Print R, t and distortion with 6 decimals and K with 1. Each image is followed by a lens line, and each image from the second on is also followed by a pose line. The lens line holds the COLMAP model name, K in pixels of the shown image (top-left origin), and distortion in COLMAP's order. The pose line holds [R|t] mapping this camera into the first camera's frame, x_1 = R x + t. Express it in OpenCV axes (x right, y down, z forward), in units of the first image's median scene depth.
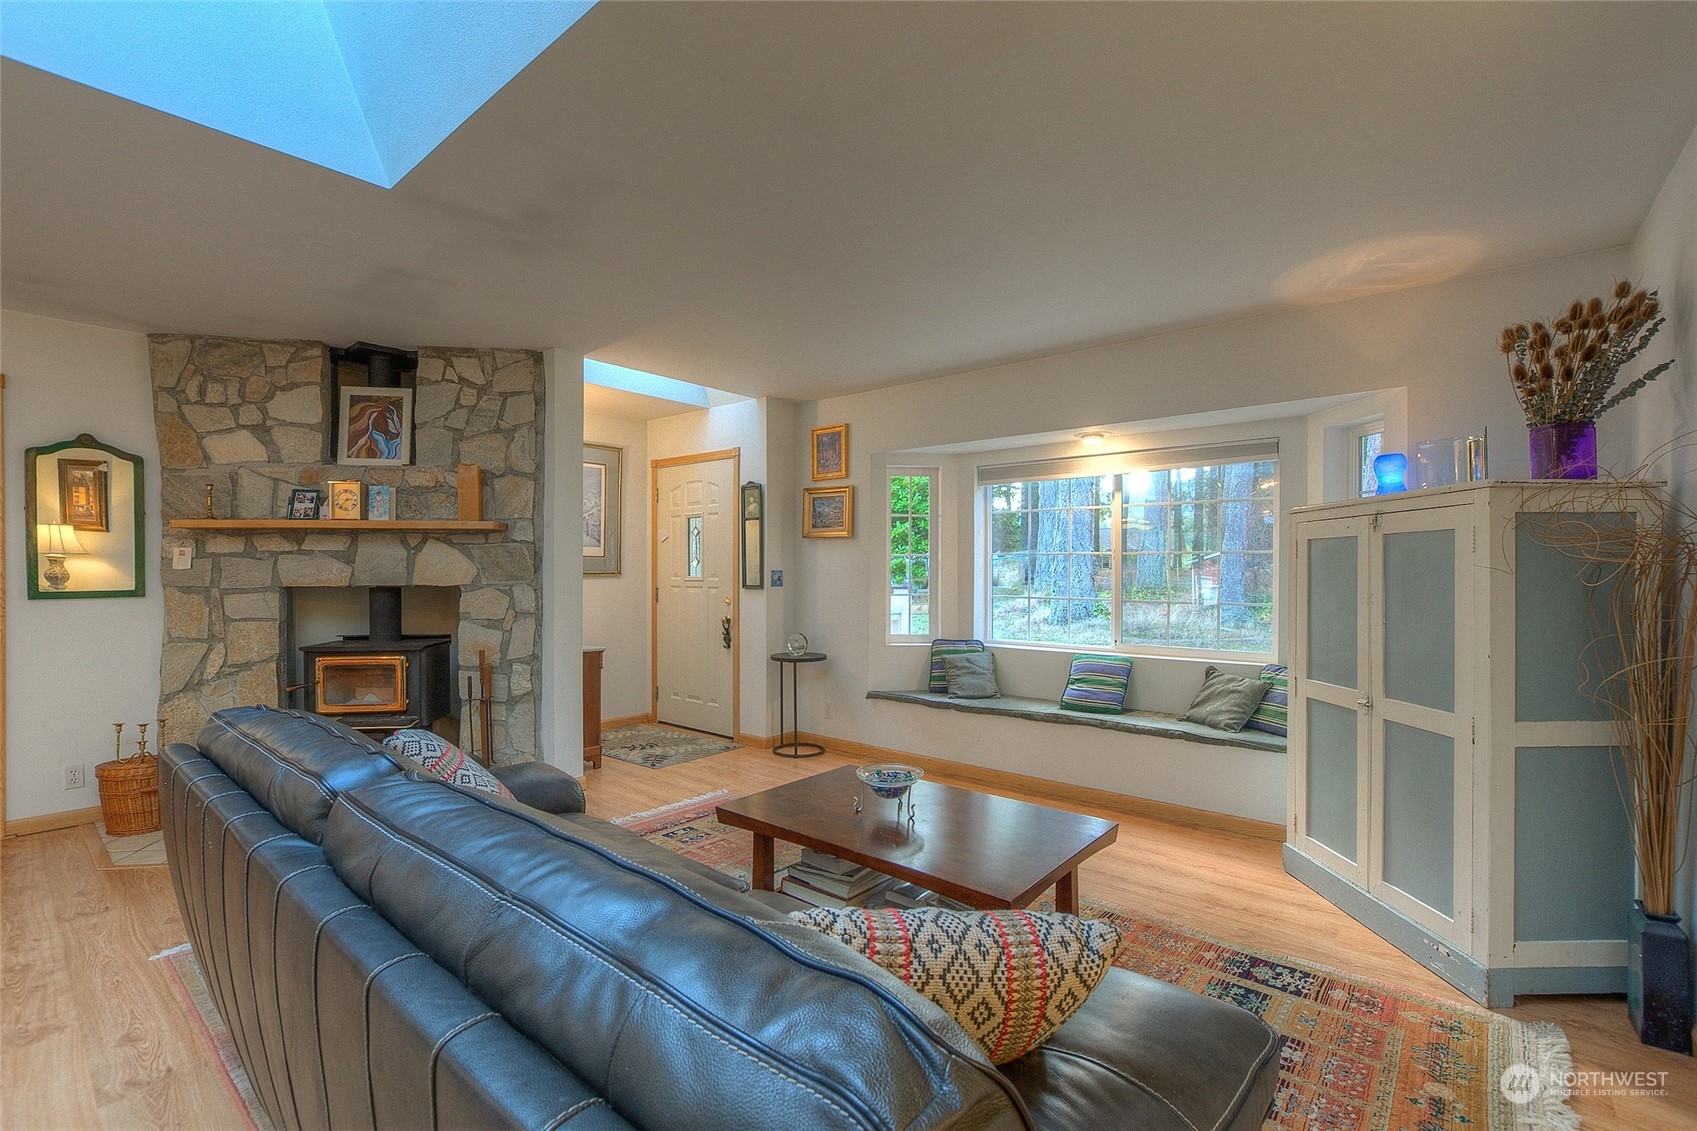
lens RADIAL K [[752.5, 0, 852.3], [0, 752.5, 573.7], [0, 0, 1]] dist [-0.022663, 0.005463]
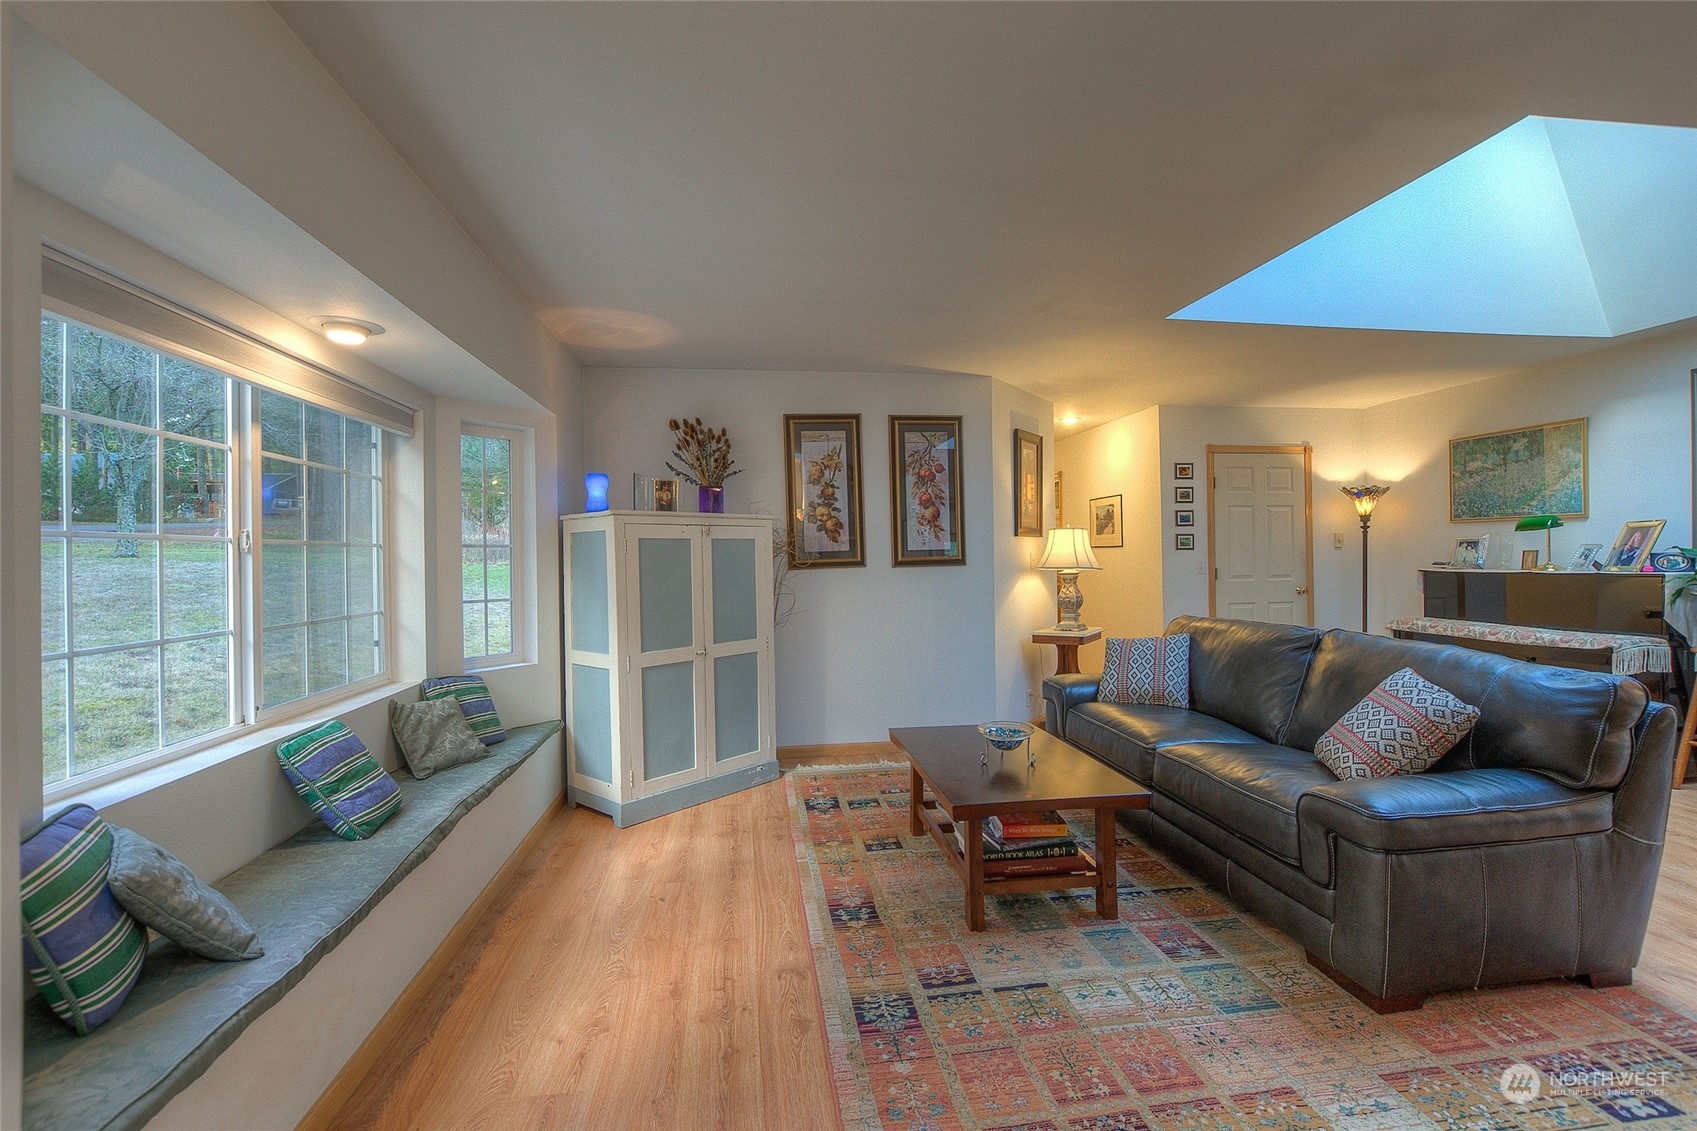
lens RADIAL K [[751.1, 0, 854.8], [0, 751.1, 557.1], [0, 0, 1]] dist [-0.025768, 0.006092]
pose [[-0.750464, 0.009503, 0.660843, -0.351233], [0.018728, 0.999801, 0.006890, -0.012961], [-0.660646, 0.017547, -0.750492, 1.288006]]
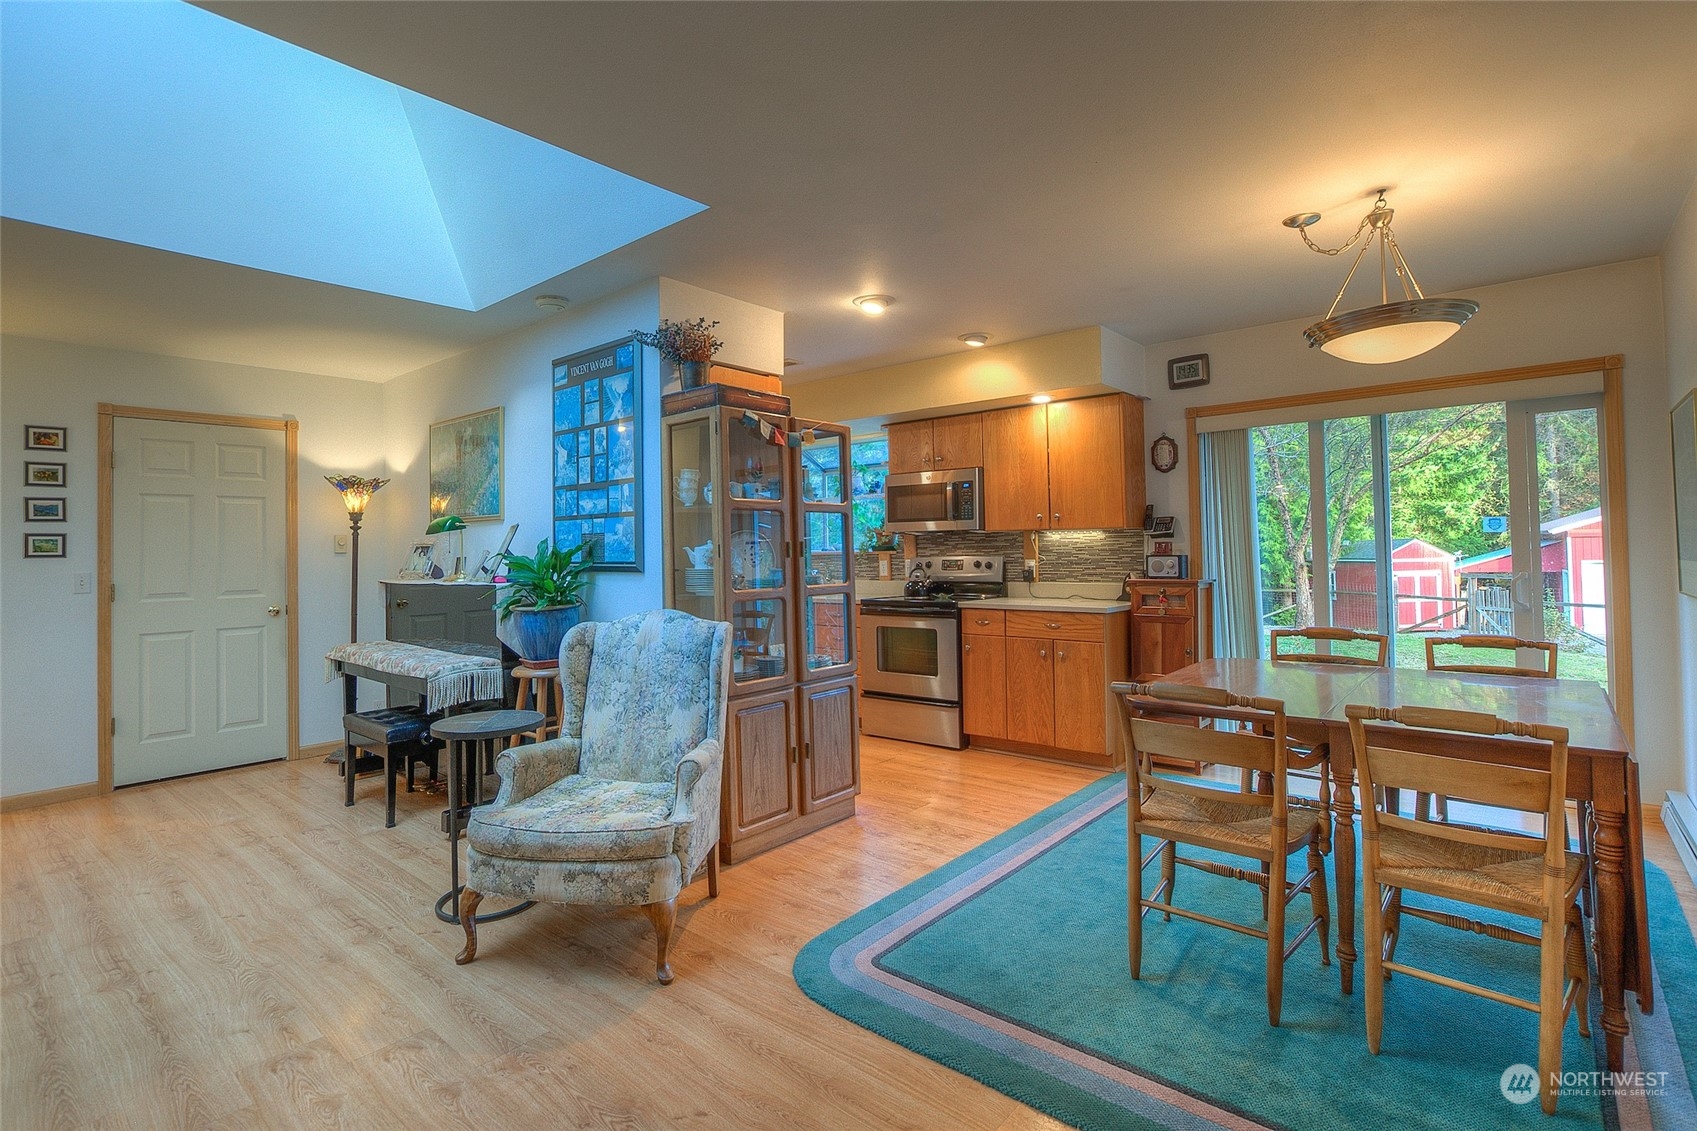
lens RADIAL K [[785.1, 0, 854.0], [0, 785.1, 529.6], [0, 0, 1]] dist [-0.014122, 0.000270]
pose [[-0.999811, 0.018288, -0.006569, -0.933789], [0.018386, 0.999716, -0.015148, -0.006673], [0.006290, -0.015266, -0.999864, 0.743510]]
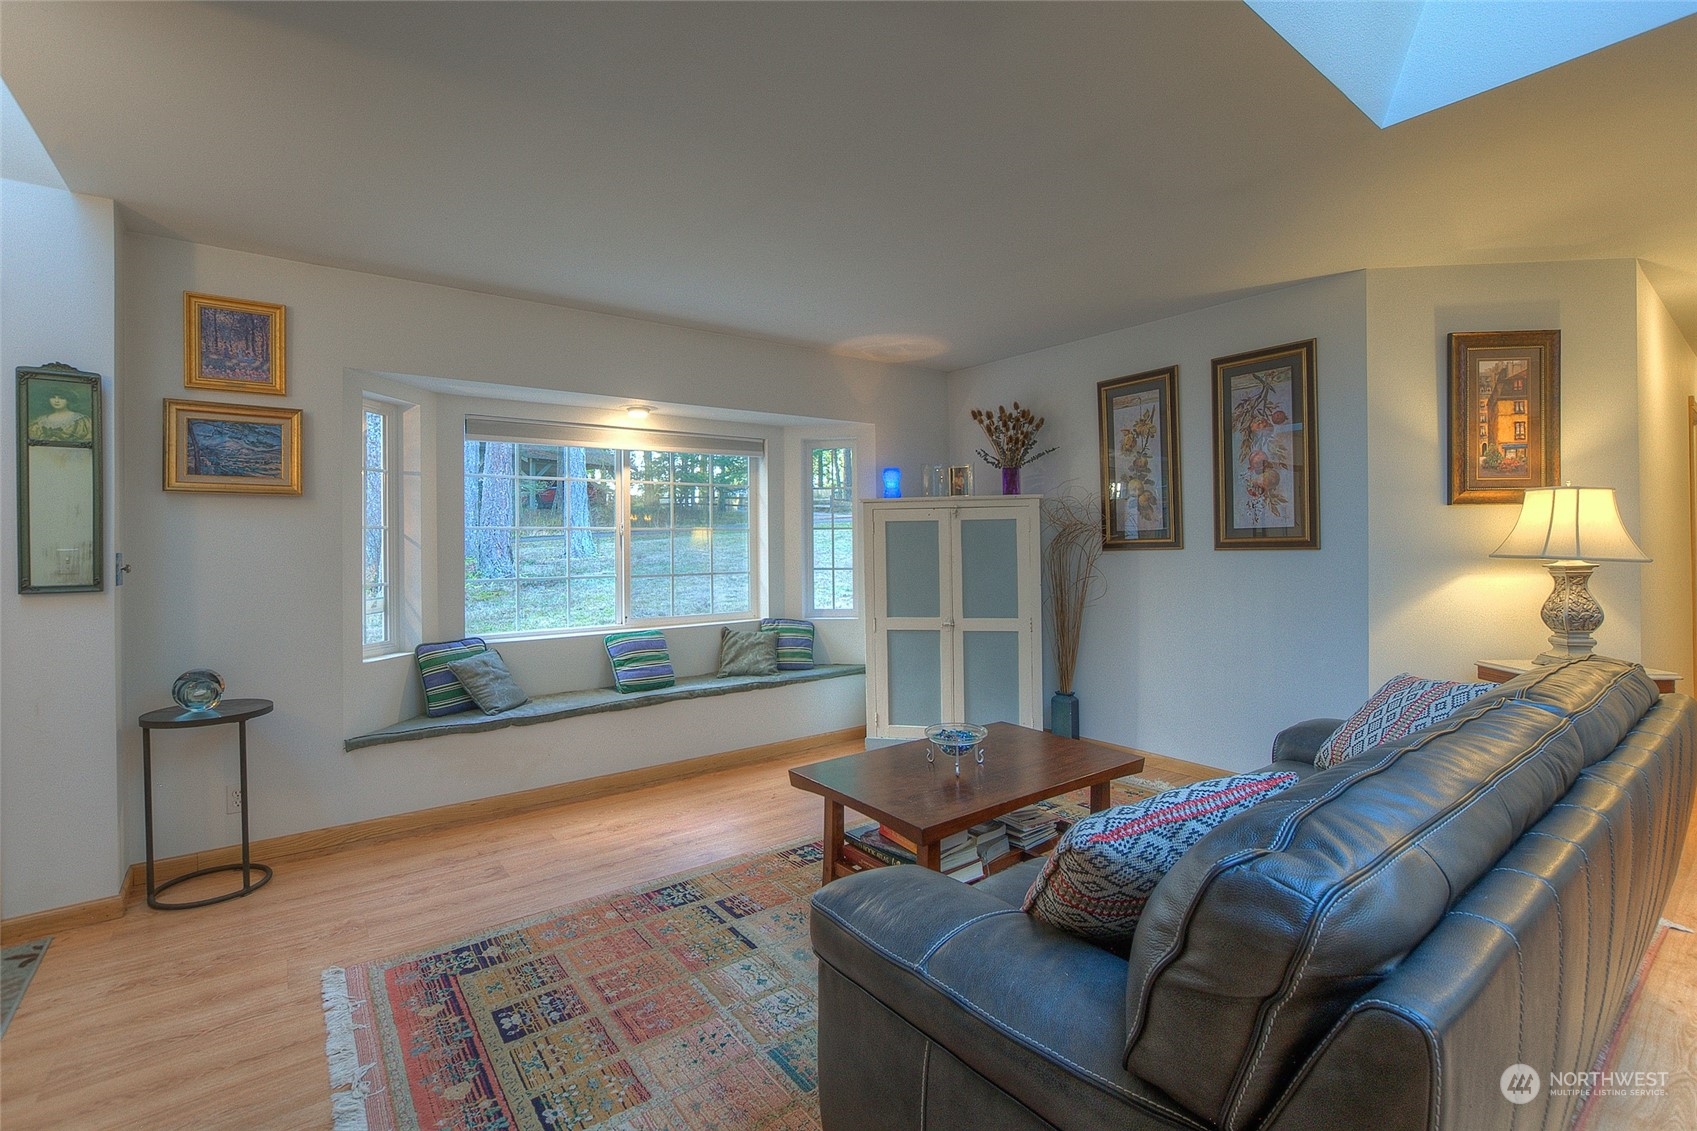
lens RADIAL K [[756.3, 0, 849.0], [0, 756.3, 545.7], [0, 0, 1]] dist [-0.027114, 0.008244]
pose [[0.217250, -0.007598, 0.976086, -0.646305], [0.016791, 0.999851, 0.004046, -0.004651], [-0.975972, 0.015510, 0.217345, 0.574009]]
